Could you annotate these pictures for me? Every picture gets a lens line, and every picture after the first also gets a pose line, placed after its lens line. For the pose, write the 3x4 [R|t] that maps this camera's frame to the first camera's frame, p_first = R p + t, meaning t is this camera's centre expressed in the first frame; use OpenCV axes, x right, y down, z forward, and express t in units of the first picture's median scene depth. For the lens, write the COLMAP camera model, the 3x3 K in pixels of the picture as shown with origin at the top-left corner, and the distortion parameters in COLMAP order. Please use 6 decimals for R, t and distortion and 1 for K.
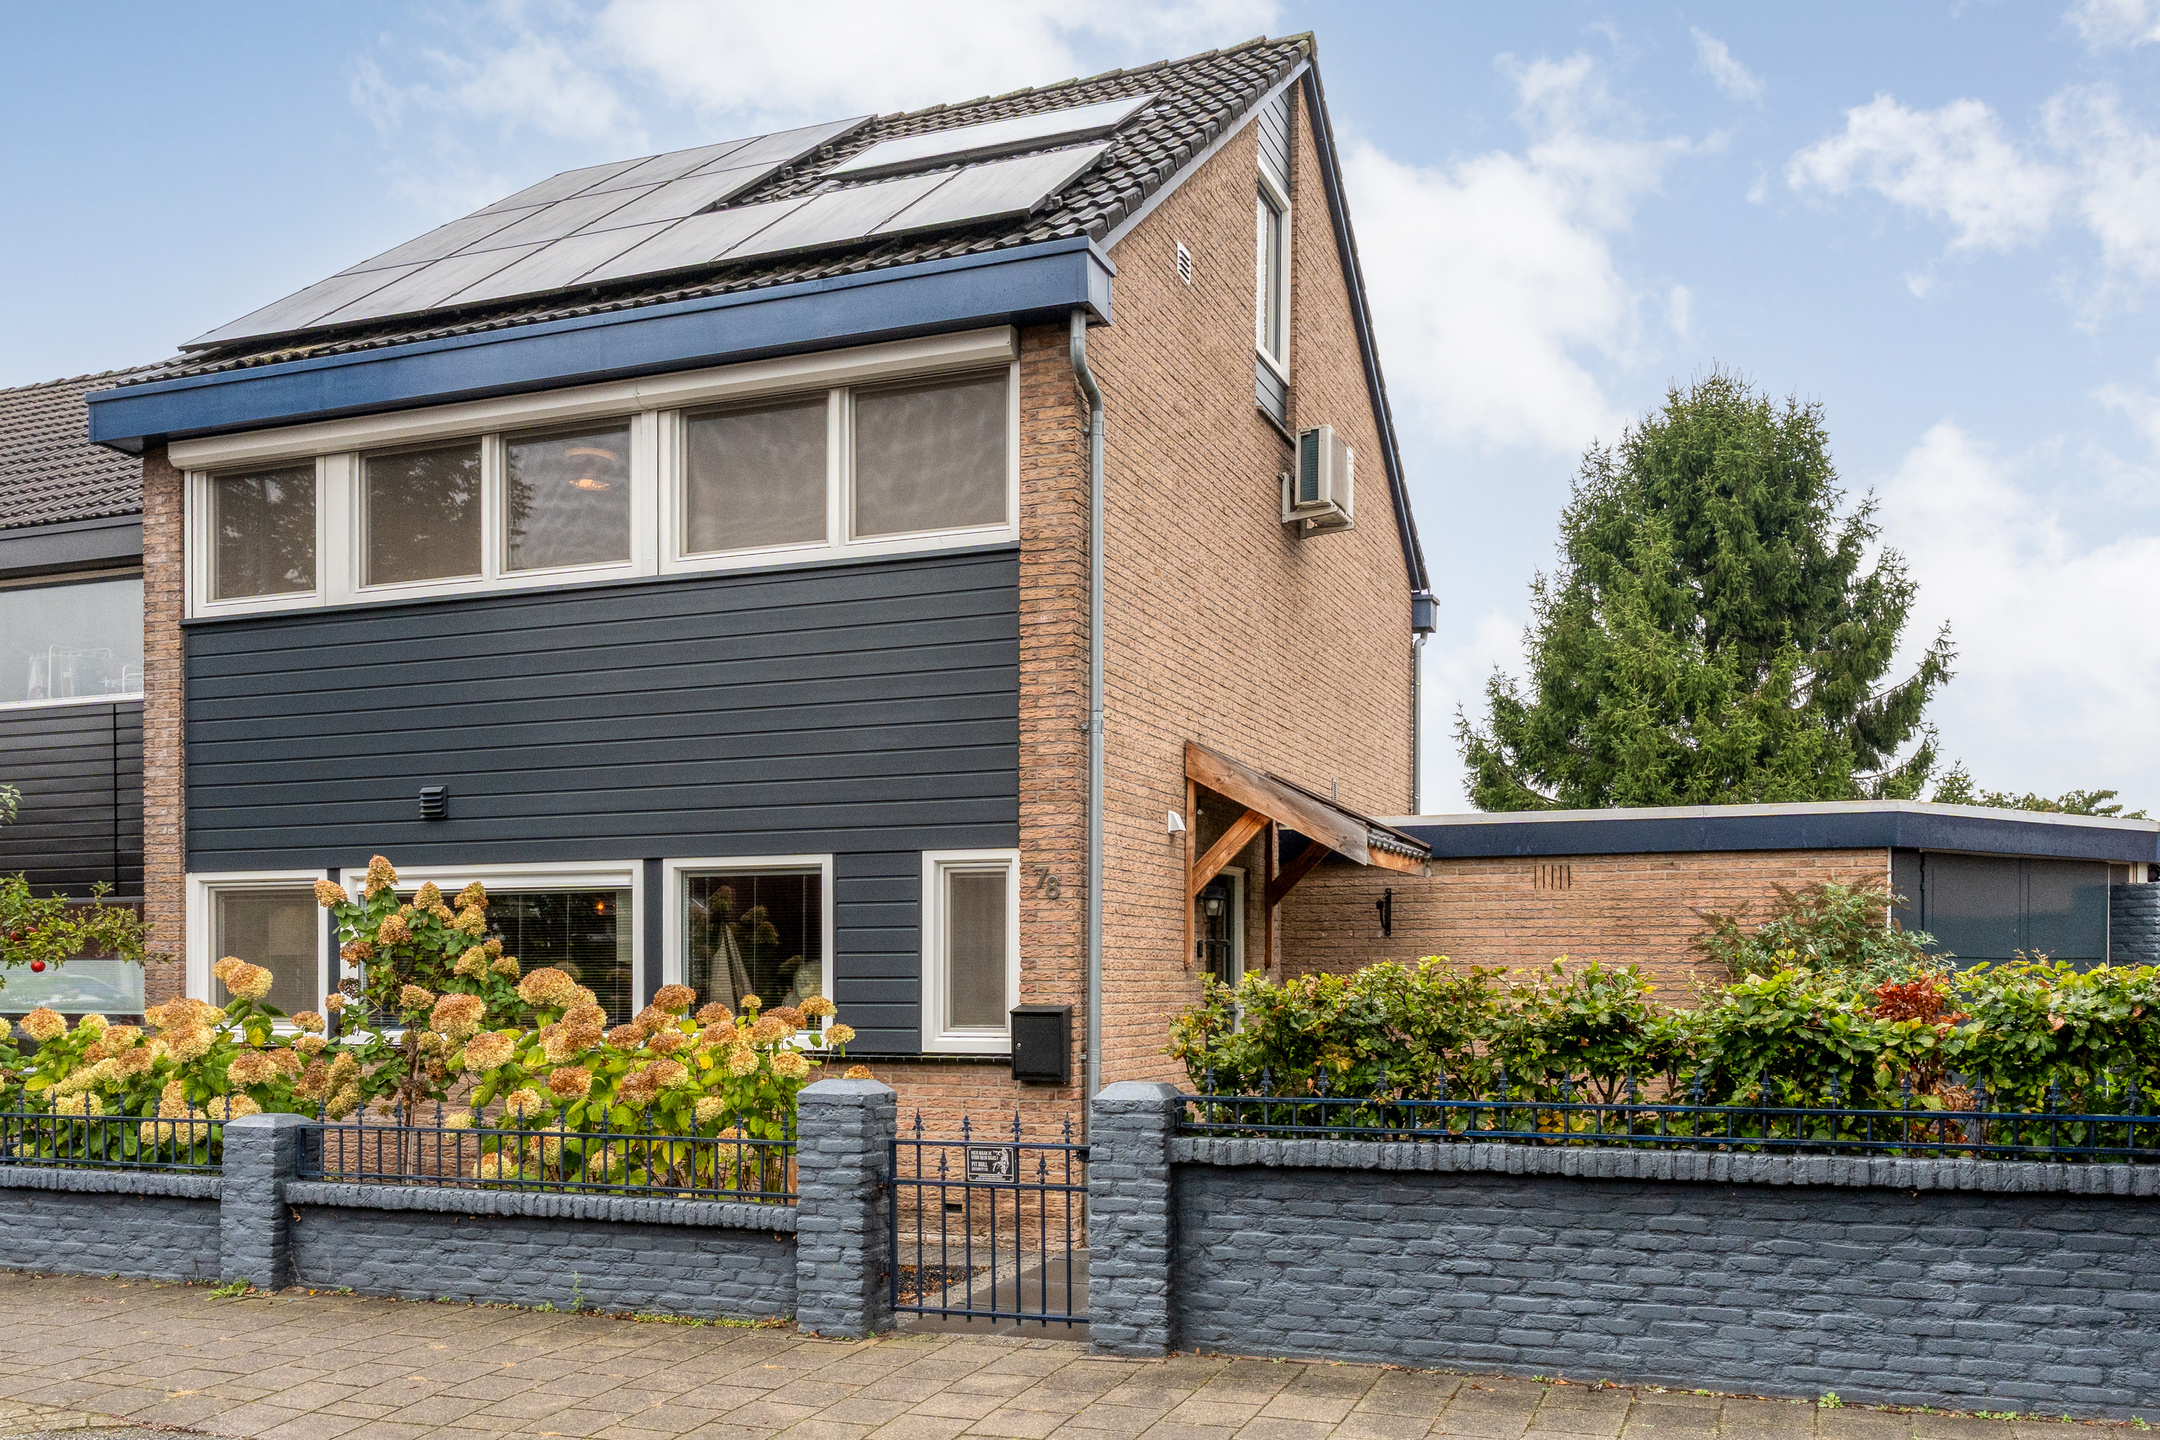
lens RADIAL K [[1832.5, 0, 1084.8], [0, 1832.5, 714.2], [0, 0, 1]] dist [-0.004510, 0.013699]
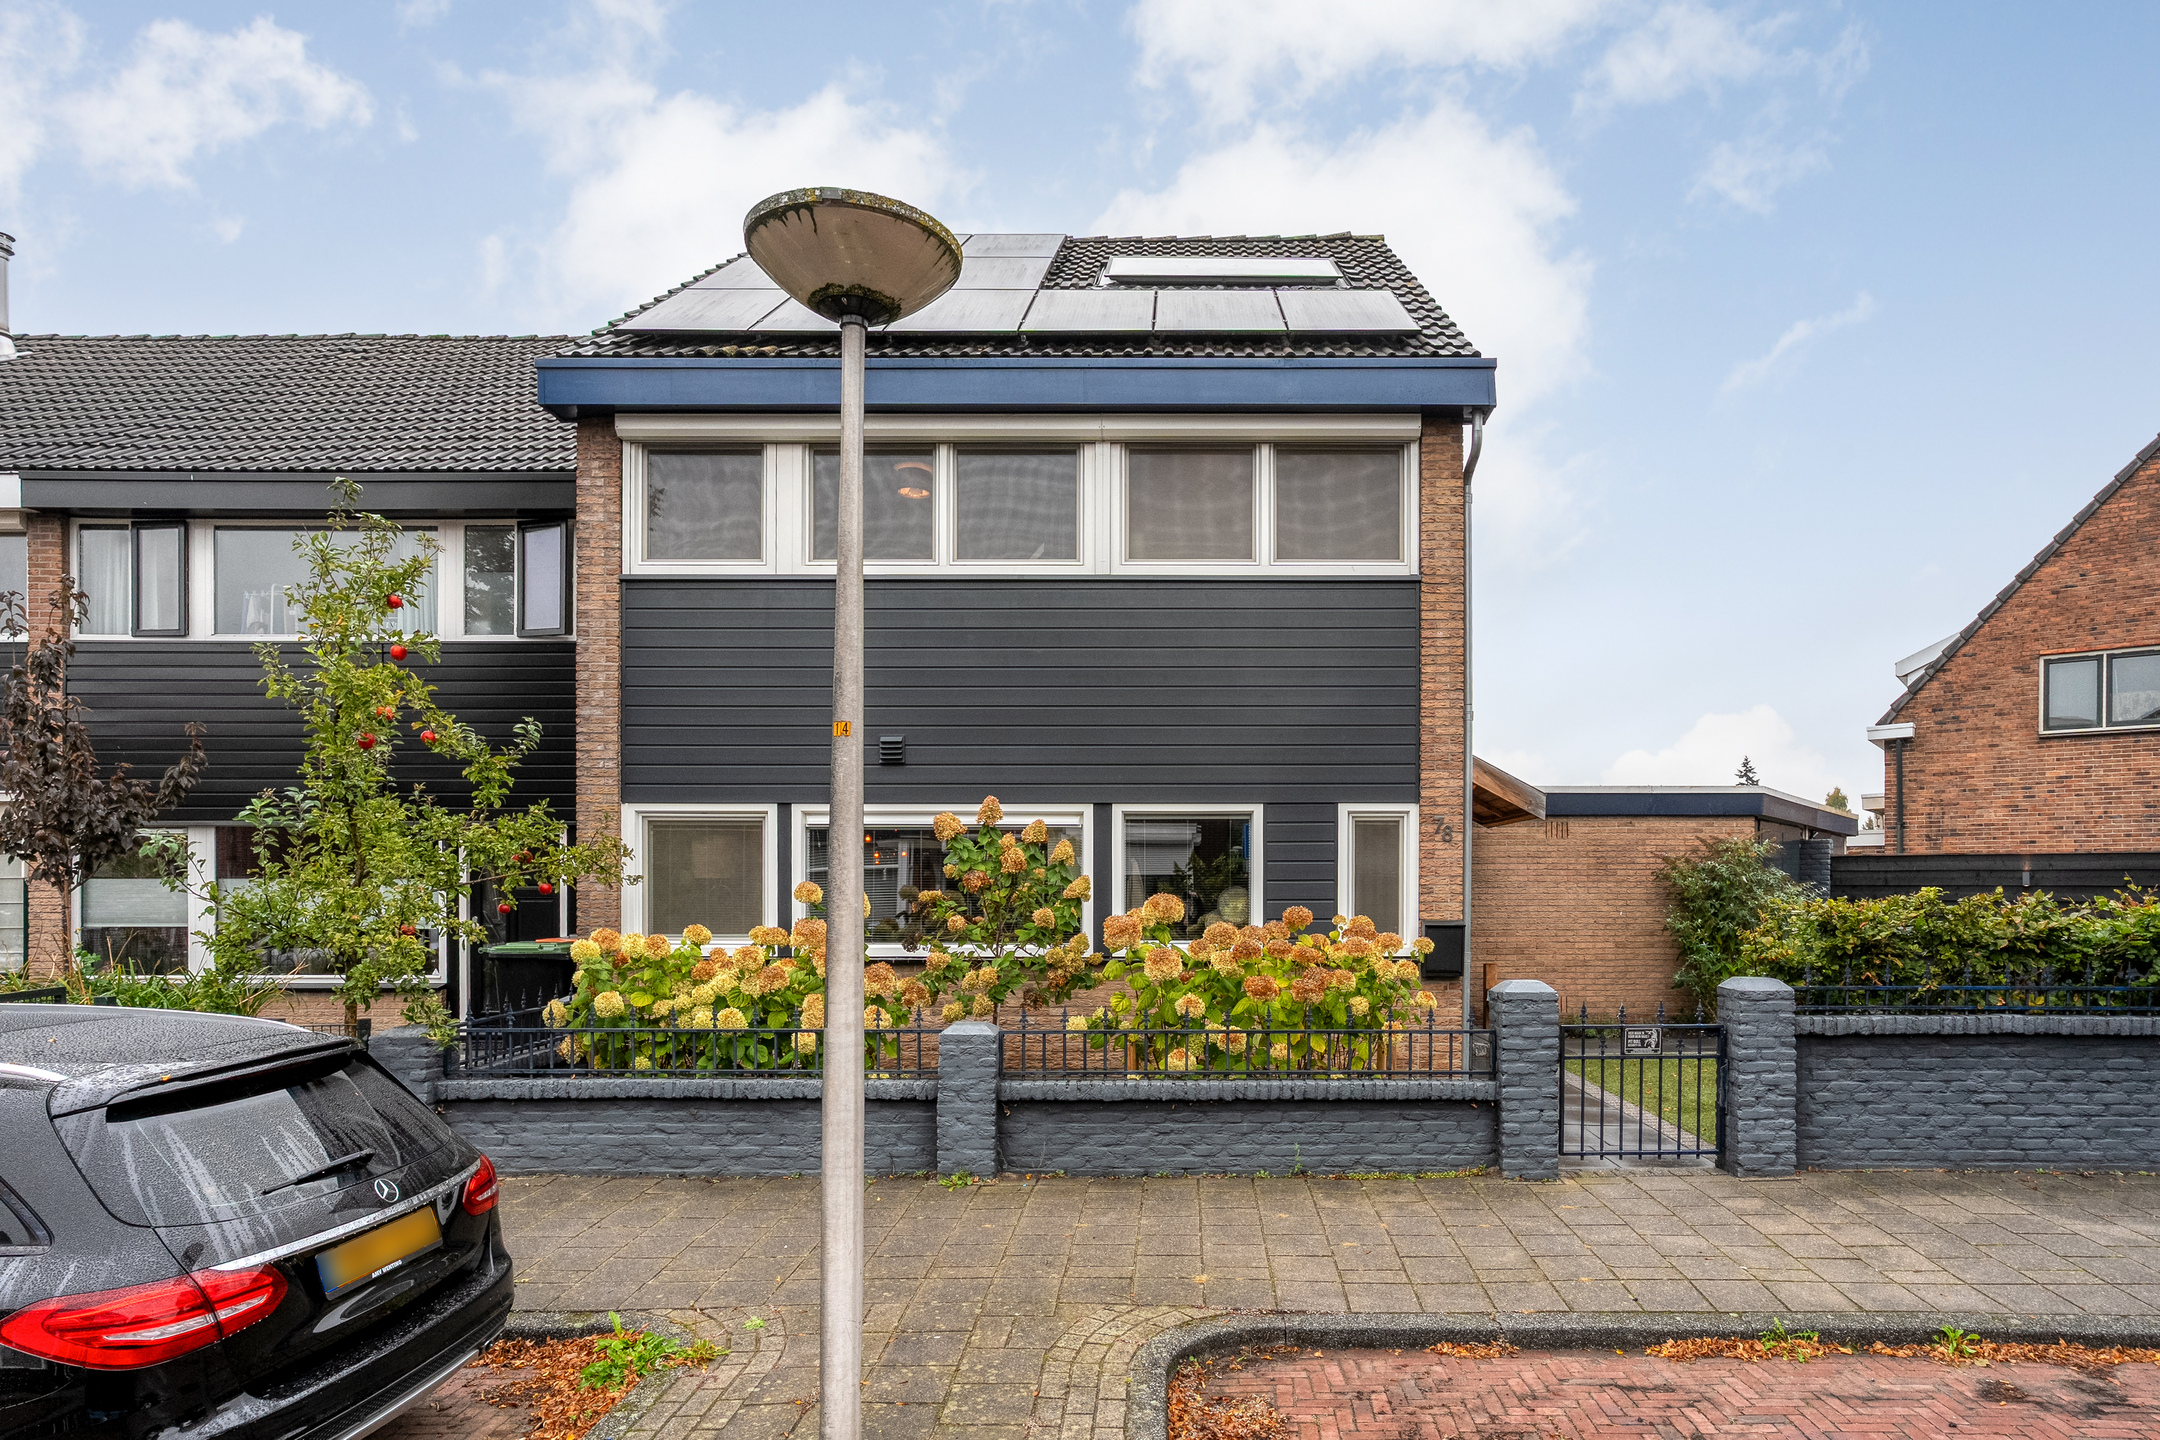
lens RADIAL K [[1230.4, 0, 1063.9], [0, 1230.4, 734.4], [0, 0, 1]] dist [-0.023324, 0.022719]
pose [[0.932717, 0.047066, 0.357525, -0.600704], [-0.053367, 0.998545, 0.007773, 0.029493], [-0.356639, -0.026330, 0.933871, 0.250544]]
